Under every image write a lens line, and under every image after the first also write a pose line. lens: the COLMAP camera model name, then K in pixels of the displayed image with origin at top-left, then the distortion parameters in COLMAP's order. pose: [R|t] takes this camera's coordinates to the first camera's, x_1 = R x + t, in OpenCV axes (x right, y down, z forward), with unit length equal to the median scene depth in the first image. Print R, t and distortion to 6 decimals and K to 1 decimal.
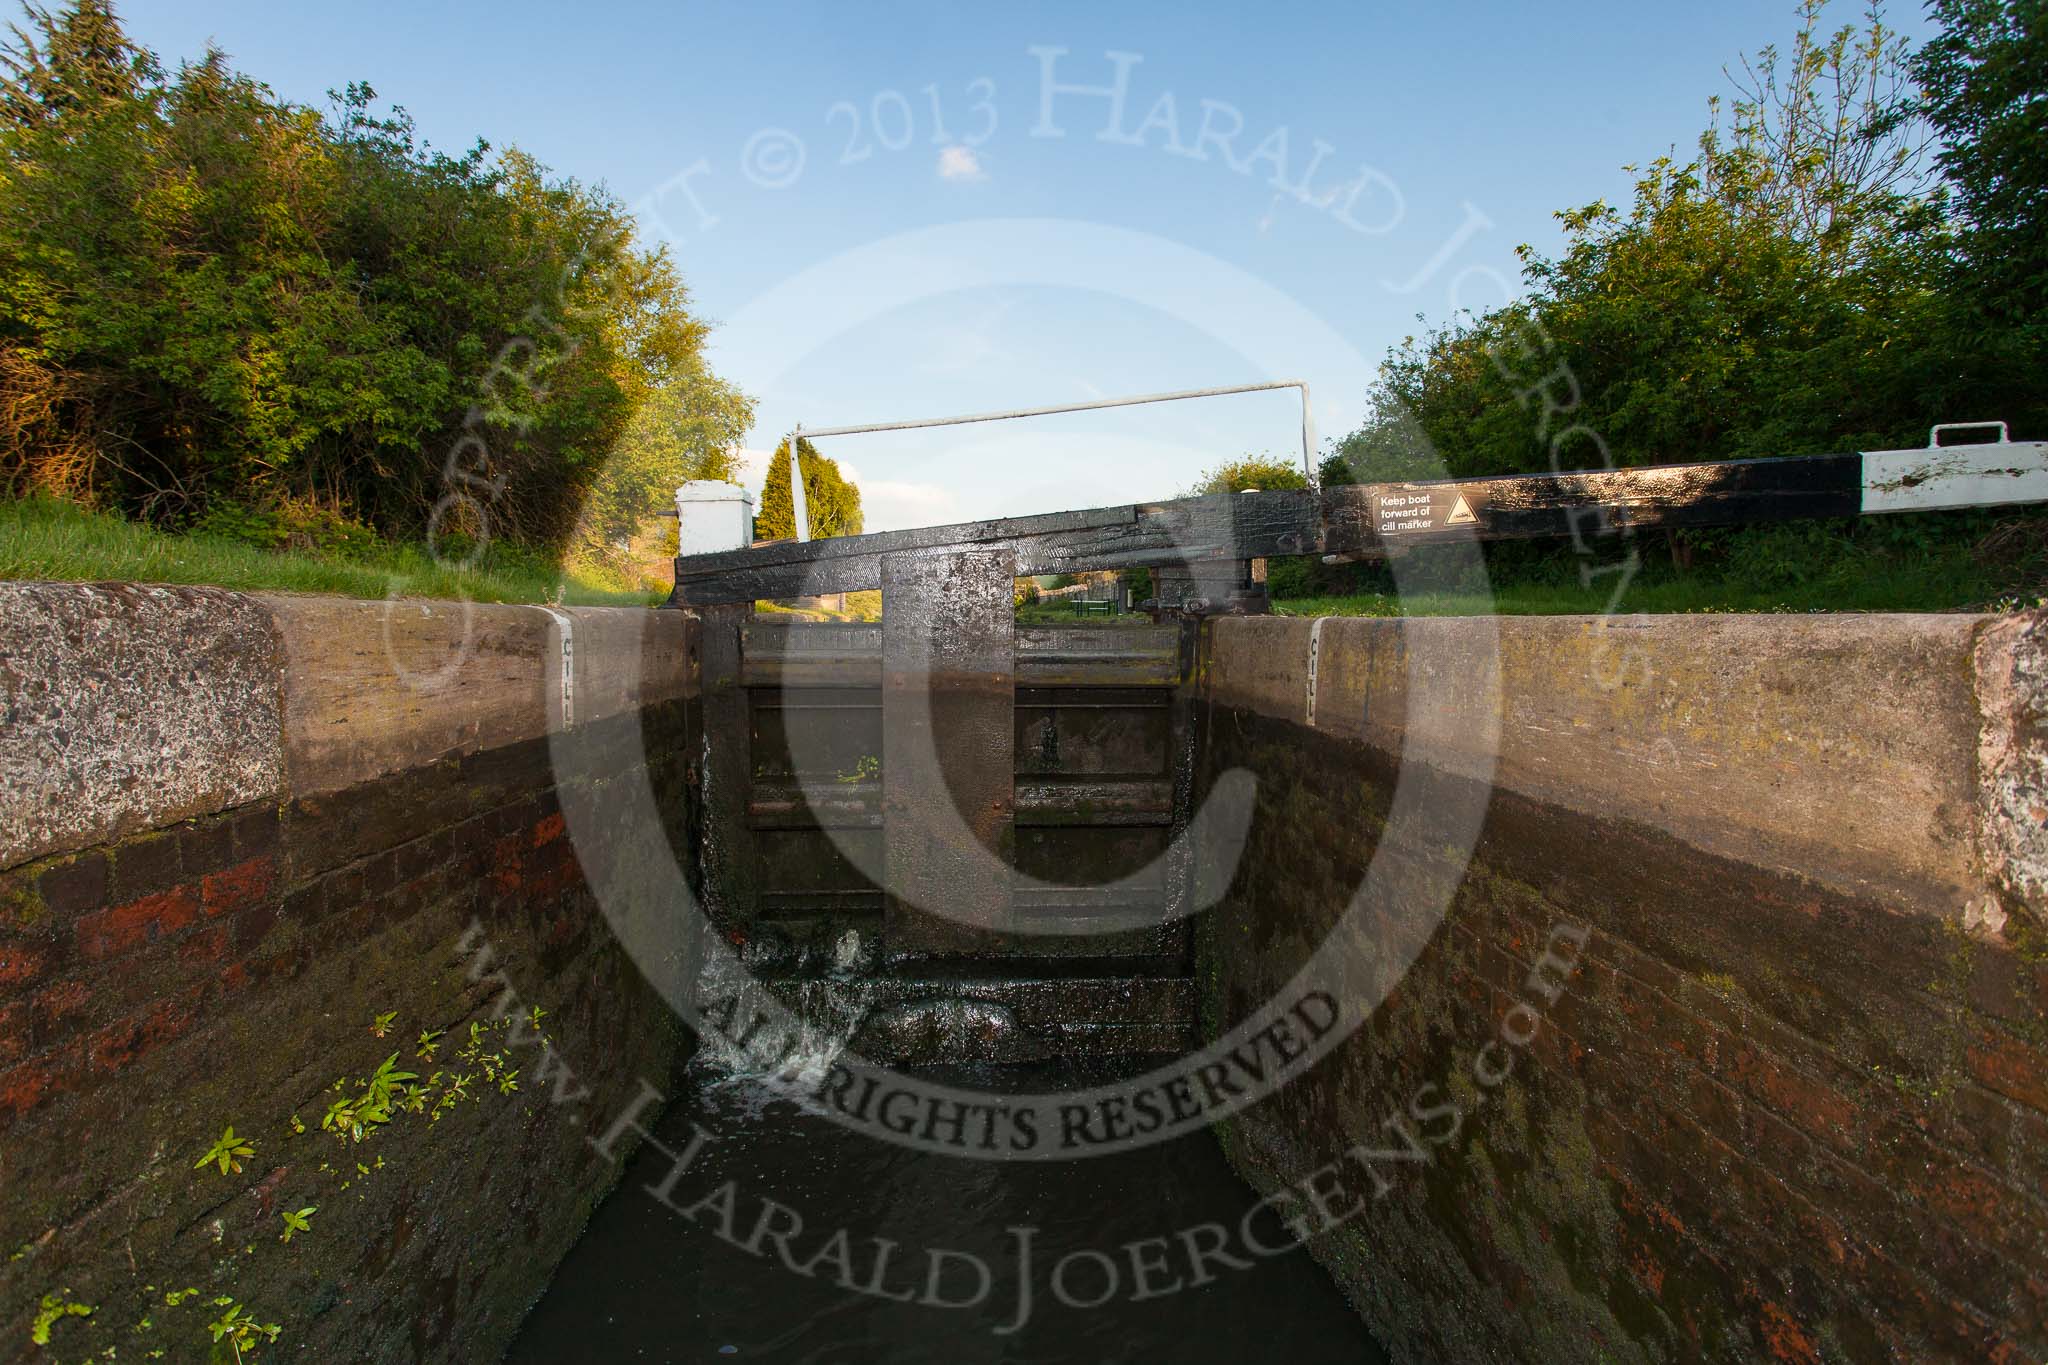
lens RADIAL K [[981.0, 0, 1091.8], [0, 981.0, 652.7], [0, 0, 1]] dist [0.003141, 0.001159]
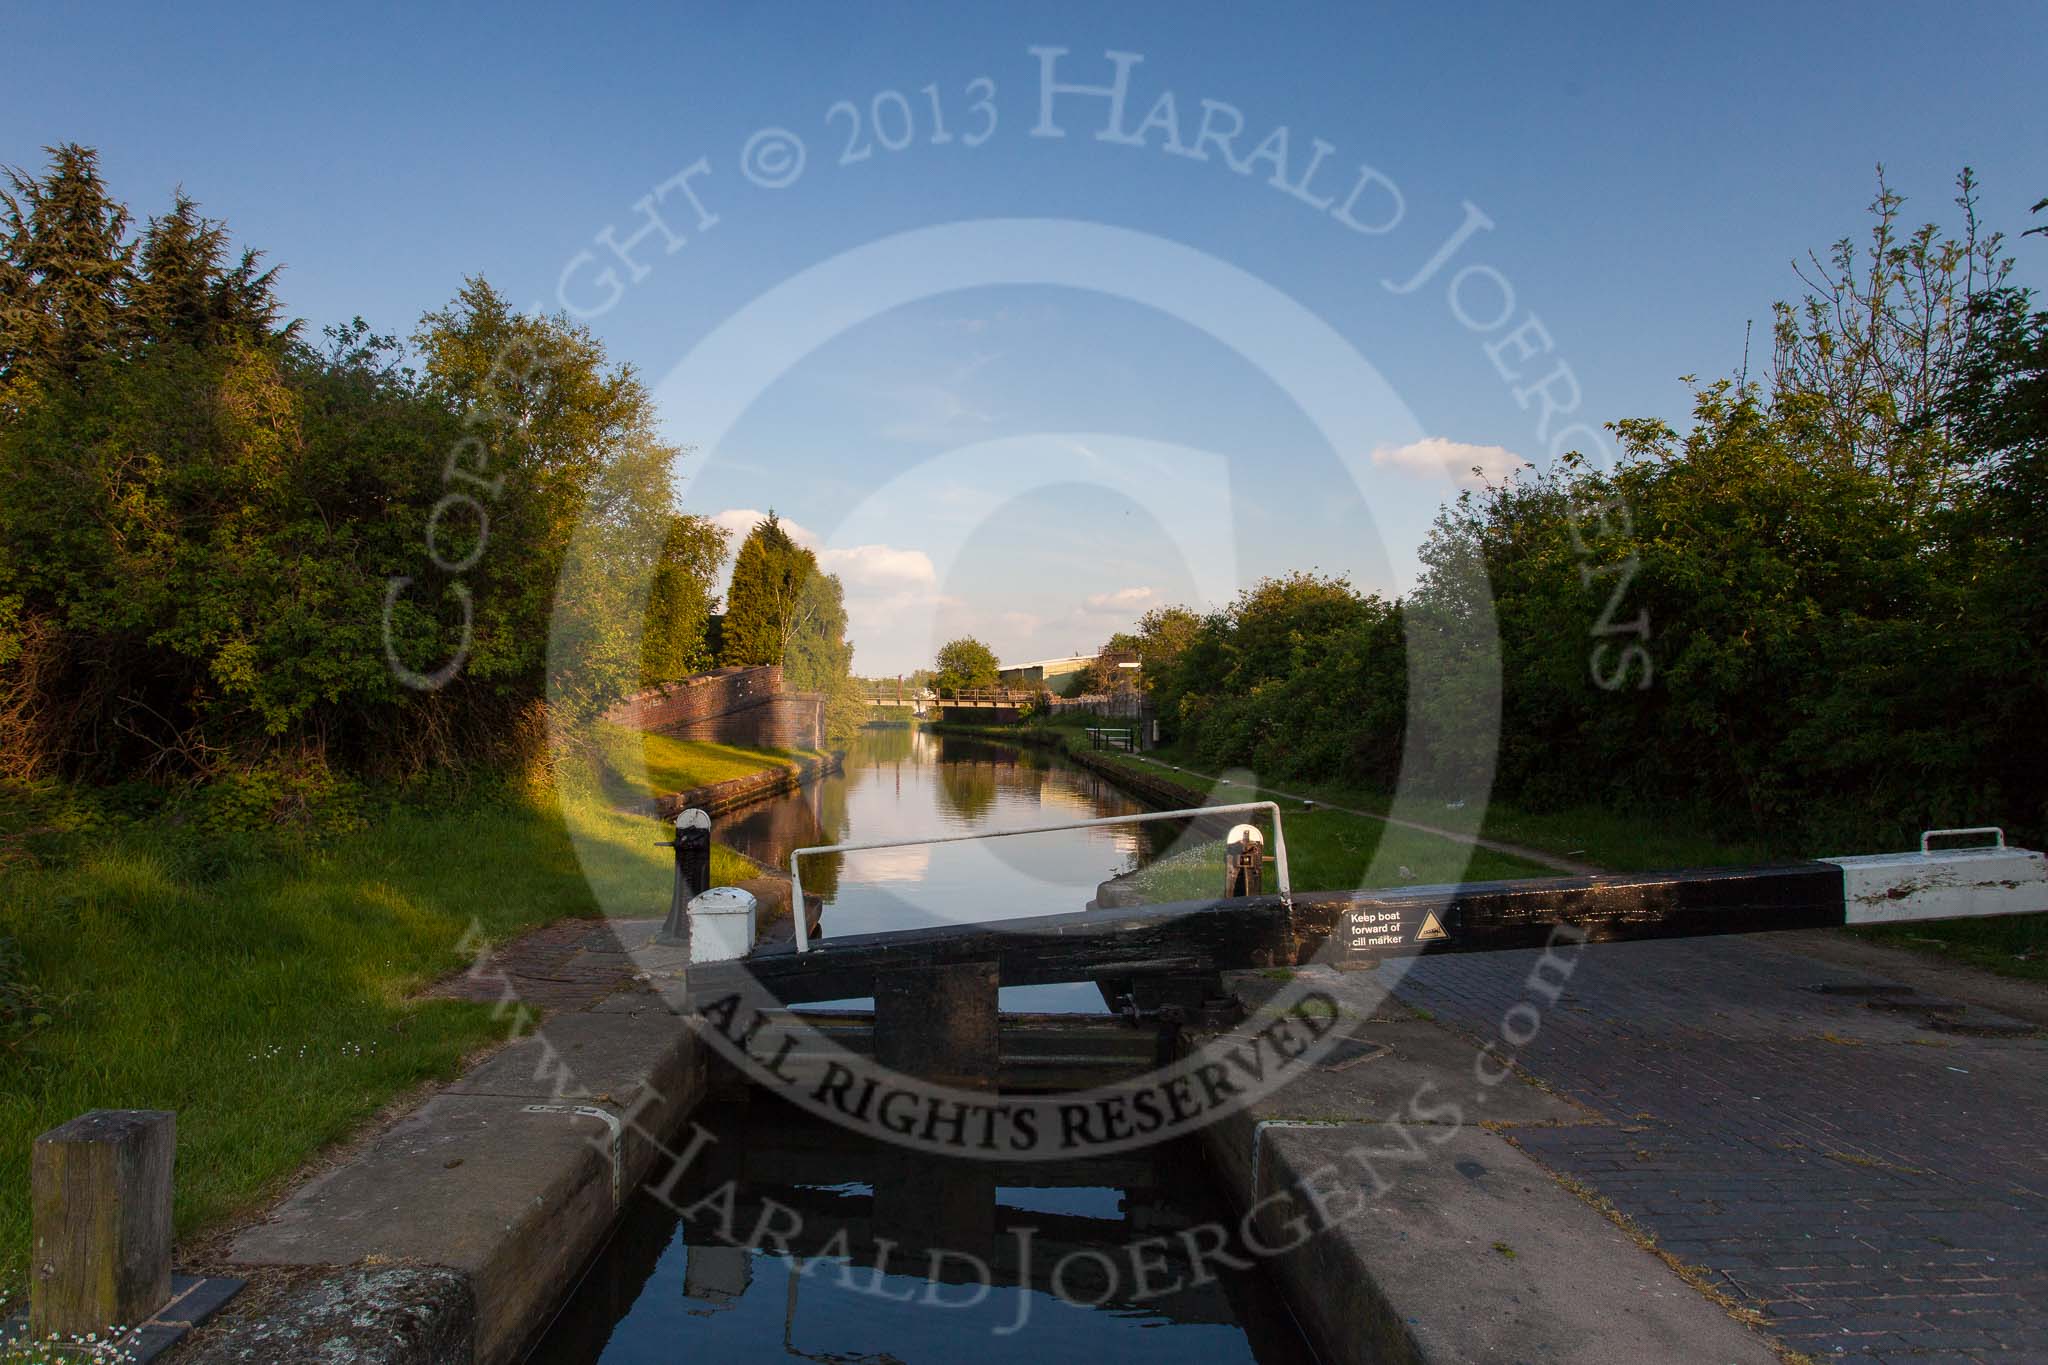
lens RADIAL K [[1203.6, 0, 1020.1], [0, 1203.6, 683.0], [0, 0, 1]] dist [-0.007230, 0.003755]
pose [[0.996718, -0.001988, -0.080924, 0.023815], [-0.002154, 0.998693, -0.051066, -0.156734], [0.080920, 0.051072, 0.995411, -0.139303]]
